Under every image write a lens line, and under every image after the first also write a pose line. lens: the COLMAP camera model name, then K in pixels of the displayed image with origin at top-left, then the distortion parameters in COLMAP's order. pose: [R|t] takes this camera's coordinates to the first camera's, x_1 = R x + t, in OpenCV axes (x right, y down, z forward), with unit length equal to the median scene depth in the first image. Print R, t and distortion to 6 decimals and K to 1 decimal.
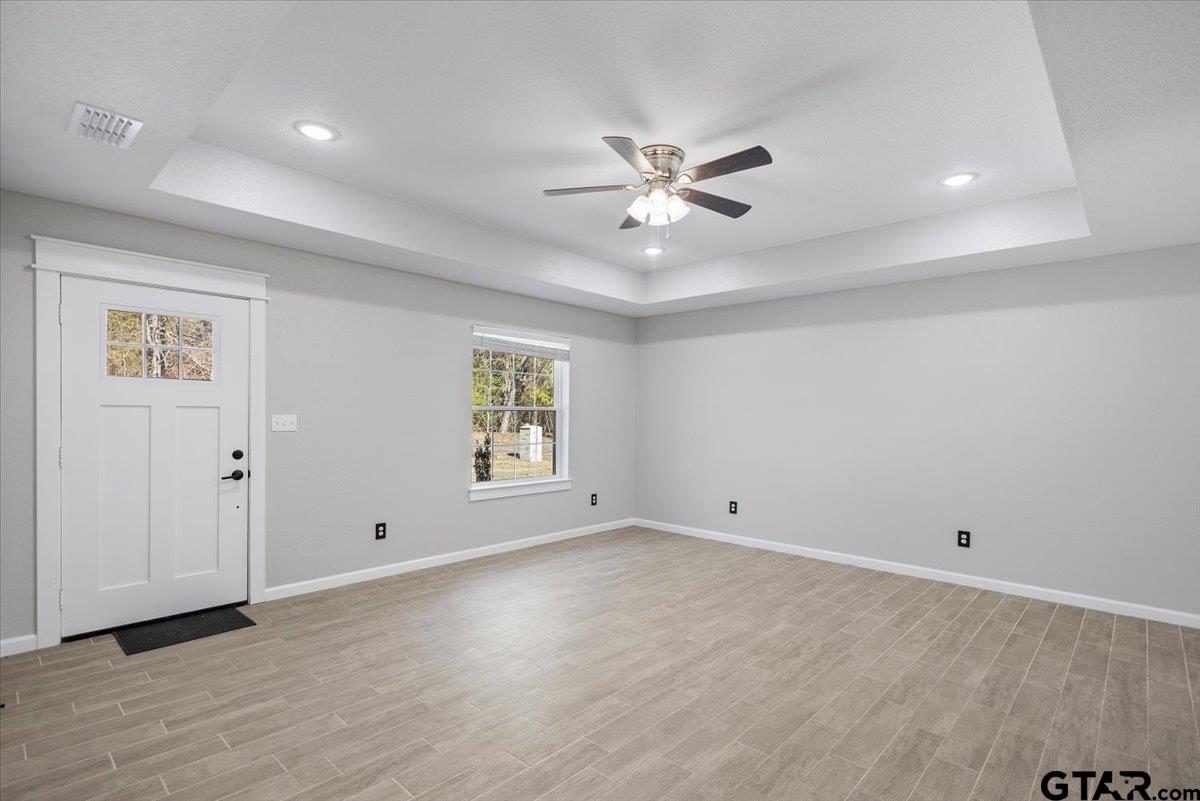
lens RADIAL K [[557.1, 0, 599.0], [0, 557.1, 402.7], [0, 0, 1]] dist [0.003897, -0.000186]
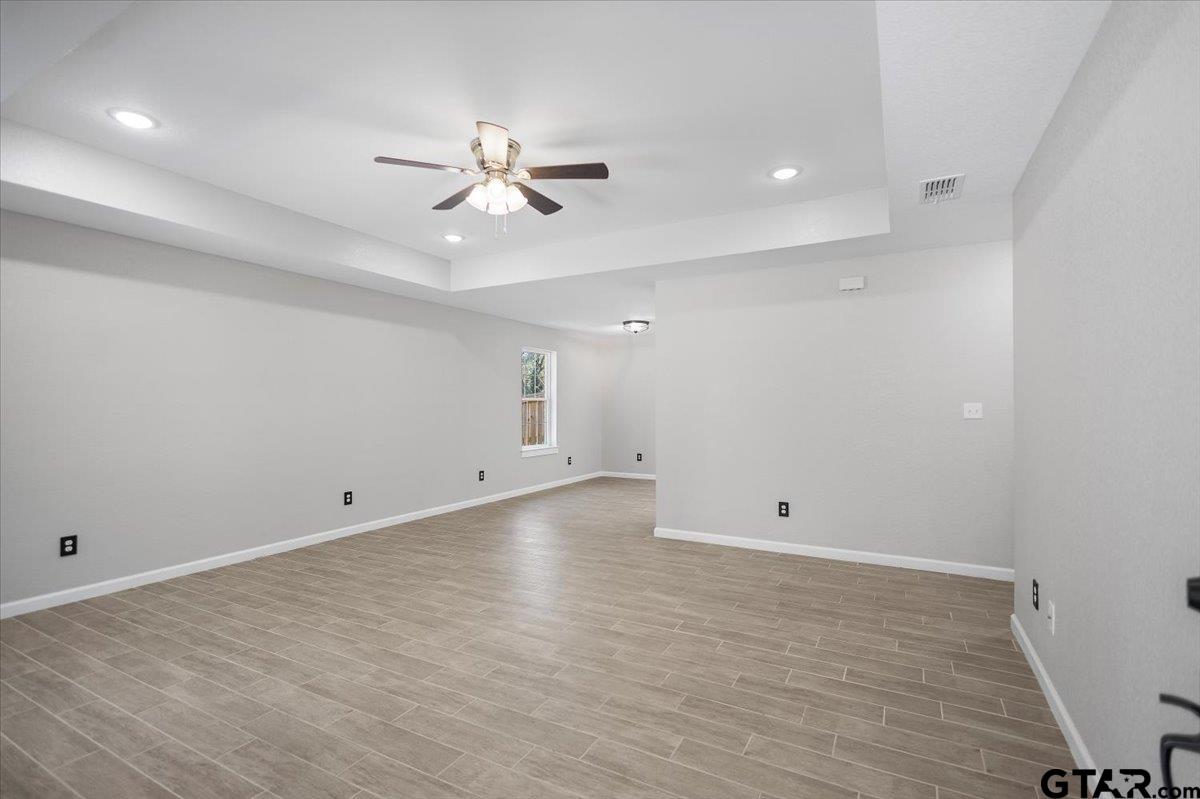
lens RADIAL K [[557.1, 0, 597.3], [0, 557.1, 399.2], [0, 0, 1]] dist [0.003897, -0.000186]
pose [[-0.229497, -0.002931, 0.973305, -0.788232], [-0.019218, 0.999814, -0.001520, 0.023259], [-0.973120, -0.019053, -0.229510, 0.904318]]
